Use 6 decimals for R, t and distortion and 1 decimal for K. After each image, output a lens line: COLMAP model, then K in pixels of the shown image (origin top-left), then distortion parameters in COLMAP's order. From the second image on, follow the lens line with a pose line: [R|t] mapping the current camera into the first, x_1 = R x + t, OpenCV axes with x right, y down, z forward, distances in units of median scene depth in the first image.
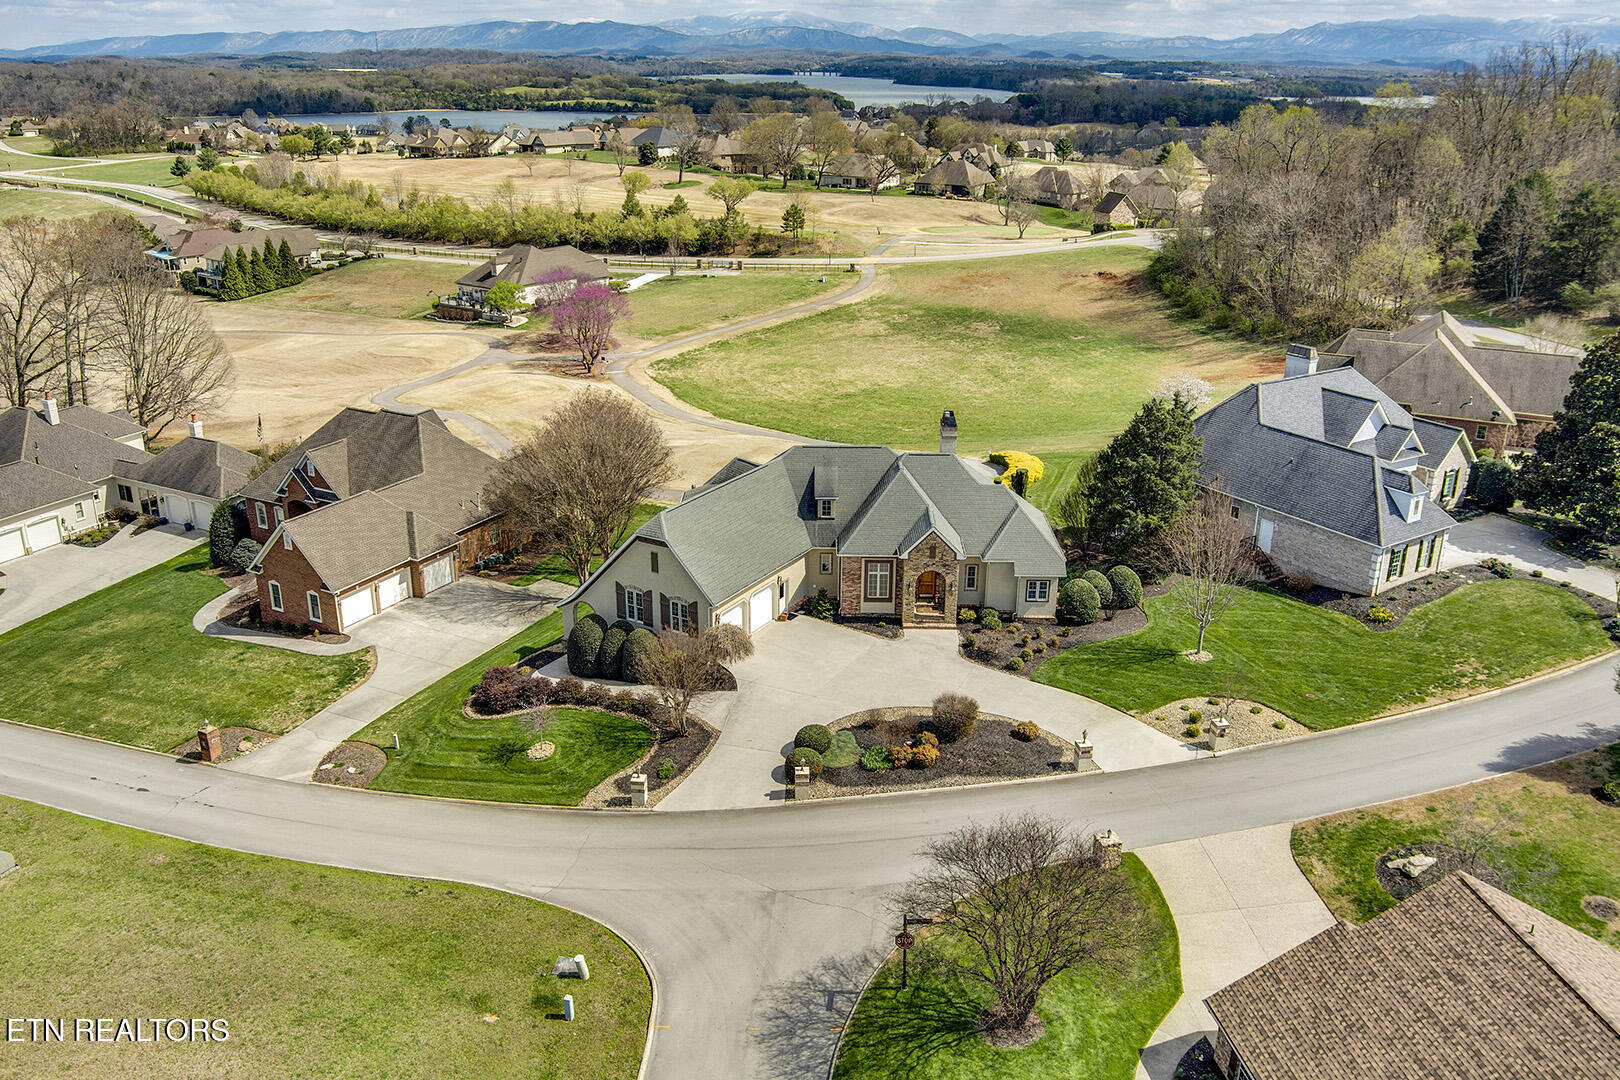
lens RADIAL K [[1360.8, 0, 810.0], [0, 1360.8, 540.0], [0, 0, 1]] dist [-0.063811, 0.015476]
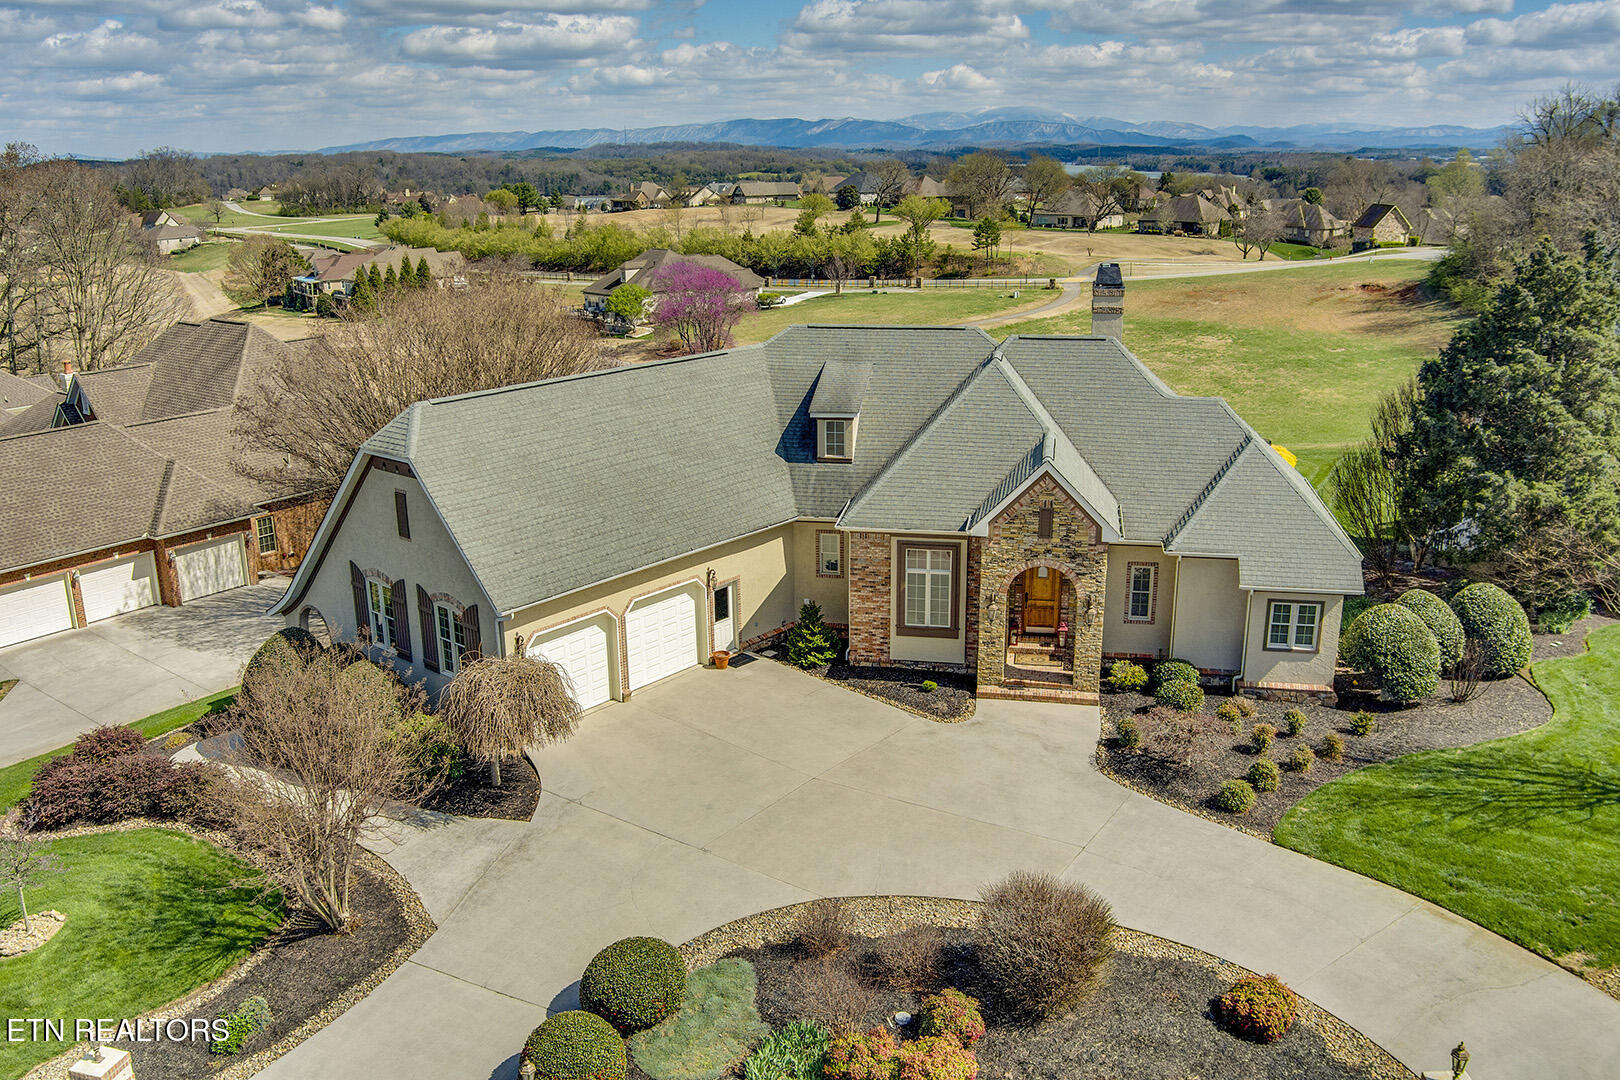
lens RADIAL K [[1361.4, 0, 801.2], [0, 1361.4, 537.0], [0, 0, 1]] dist [-0.061706, -0.008887]
pose [[0.984882, 0.032208, -0.170206, 0.081650], [-0.043500, 0.997063, -0.063034, 0.041250], [0.167676, 0.069485, 0.983390, 0.523680]]
